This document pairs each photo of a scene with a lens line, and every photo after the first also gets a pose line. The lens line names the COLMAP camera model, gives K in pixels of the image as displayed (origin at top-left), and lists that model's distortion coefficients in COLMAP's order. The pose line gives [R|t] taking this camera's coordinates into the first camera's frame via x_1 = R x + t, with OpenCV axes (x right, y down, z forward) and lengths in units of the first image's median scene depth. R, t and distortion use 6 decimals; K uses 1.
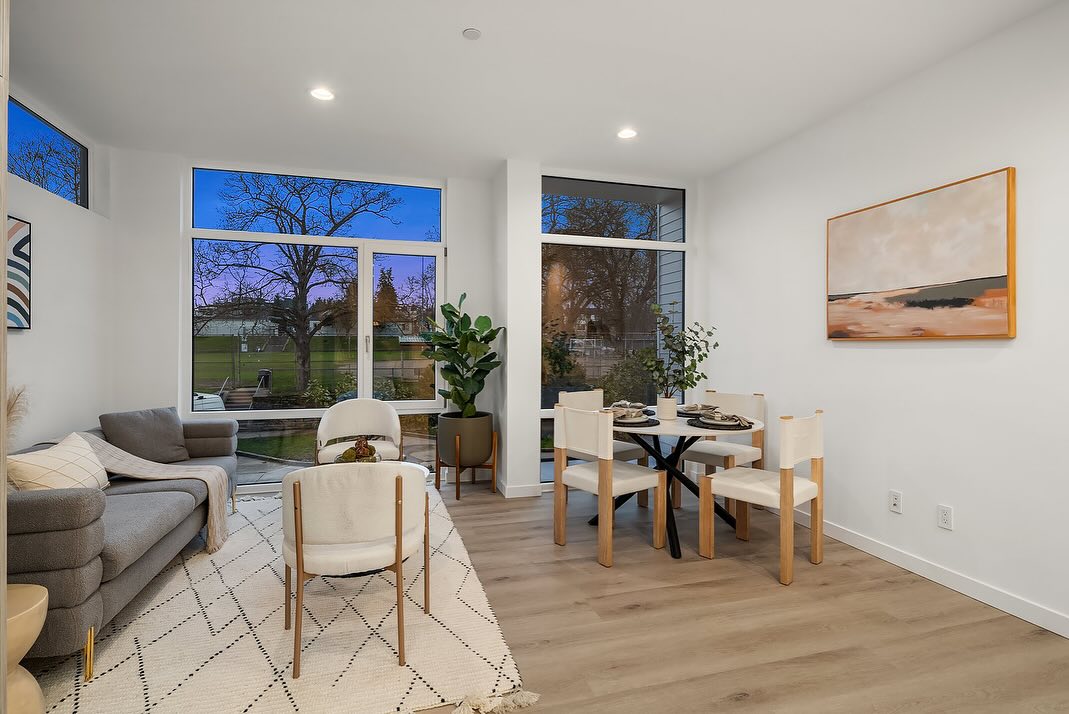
lens RADIAL K [[528.7, 0, 534.9], [0, 528.7, 343.9], [0, 0, 1]] dist [0.003432, 0.000209]
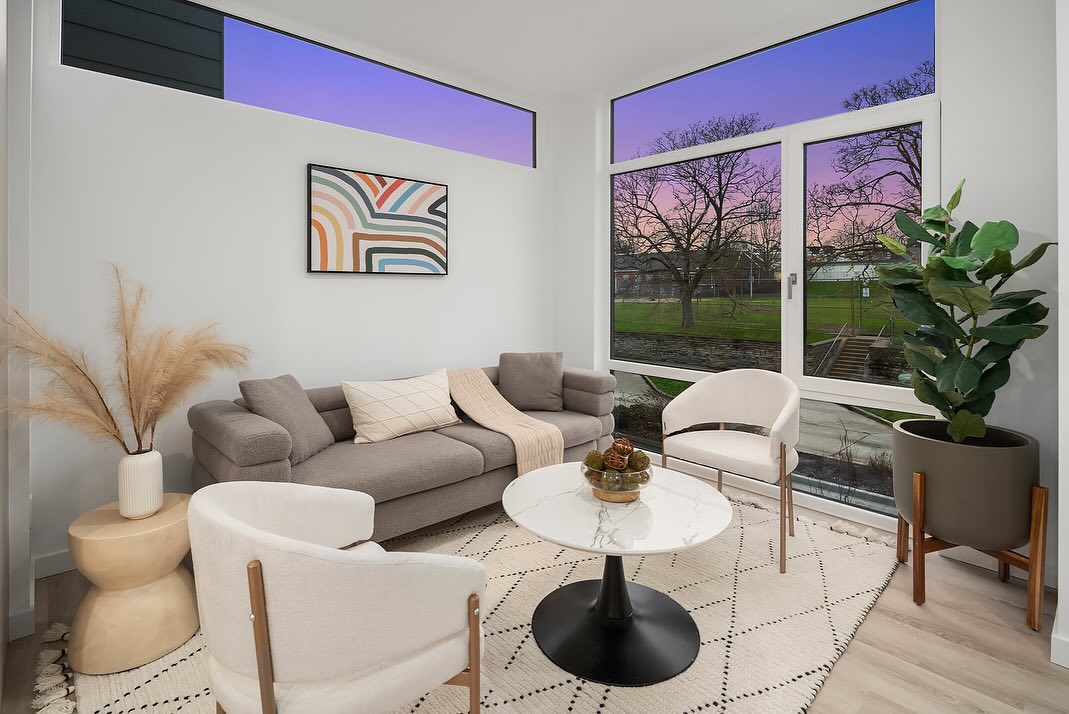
lens RADIAL K [[526.0, 0, 529.6], [0, 526.0, 287.8], [0, 0, 1]] dist [-0.011630, 0.000388]
pose [[0.436286, -0.004695, -0.899796, 0.161711], [0.002755, 0.999989, -0.003882, 0.004871], [0.899804, -0.000785, 0.436294, 0.580609]]
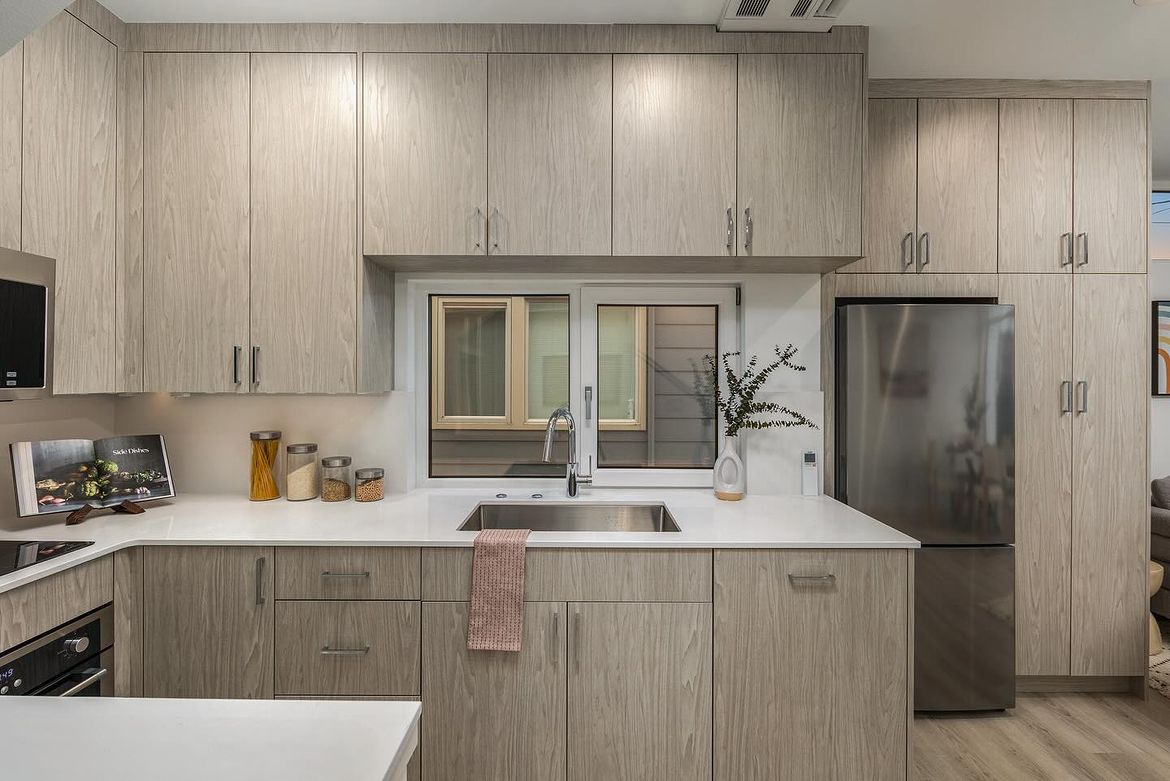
lens RADIAL K [[504.1, 0, 586.3], [0, 504.1, 381.3], [0, 0, 1]] dist [0.000150, 0.000076]
pose [[-0.283827, -0.000385, -0.958875, 0.443854], [-0.001547, 0.999999, 0.000056, -0.049630], [0.958874, 0.001499, -0.283827, -0.125296]]
